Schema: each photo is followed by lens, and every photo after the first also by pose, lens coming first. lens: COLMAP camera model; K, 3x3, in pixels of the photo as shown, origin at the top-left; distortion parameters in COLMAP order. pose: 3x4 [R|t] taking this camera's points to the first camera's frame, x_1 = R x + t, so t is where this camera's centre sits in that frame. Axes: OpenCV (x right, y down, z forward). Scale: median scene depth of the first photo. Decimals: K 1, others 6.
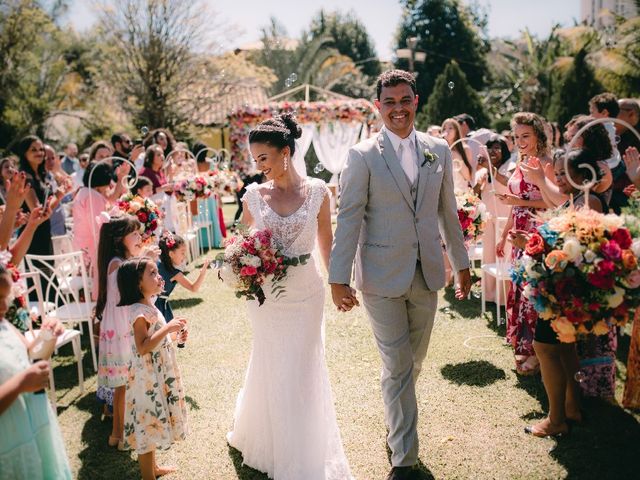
lens RADIAL K [[675.0, 0, 301.6], [0, 675.0, 240.4], [0, 0, 1]] dist [-0.052342, -0.000457]
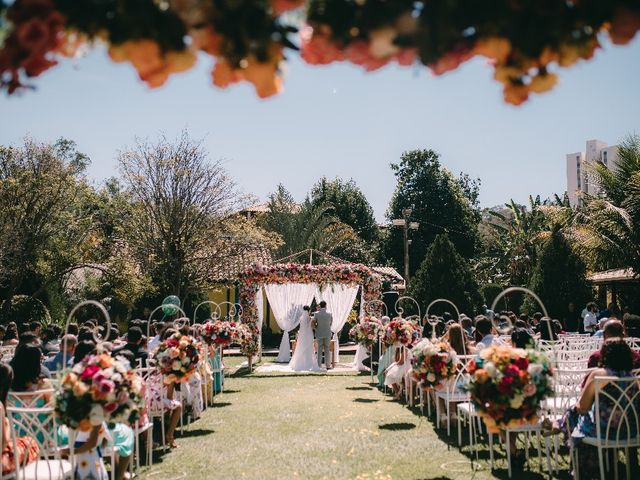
lens RADIAL K [[675.0, 0, 301.6], [0, 675.0, 240.4], [0, 0, 1]] dist [-0.052342, -0.000457]
pose [[0.999401, 0.034600, 0.000740, -0.009048], [-0.033491, 0.972332, -0.231189, 0.014377], [-0.008719, 0.231026, 0.972909, -0.092711]]
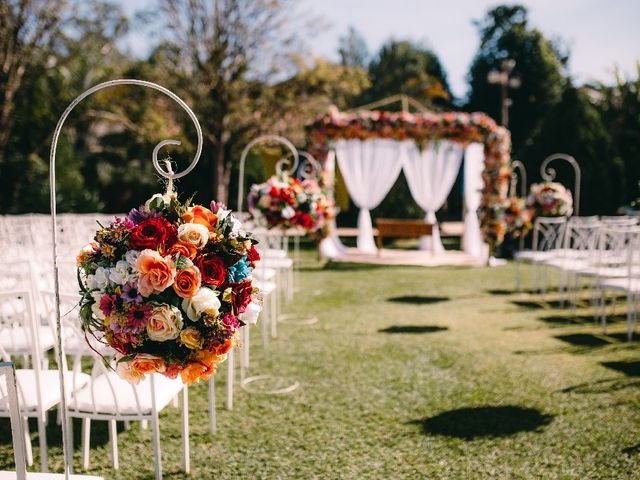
lens RADIAL K [[675.0, 0, 301.6], [0, 675.0, 240.4], [0, 0, 1]] dist [-0.052342, -0.000457]
pose [[0.995729, 0.065982, -0.064583, -0.053804], [-0.069166, 0.996431, -0.048378, -0.011312], [0.061160, 0.052639, 0.996739, 0.209672]]
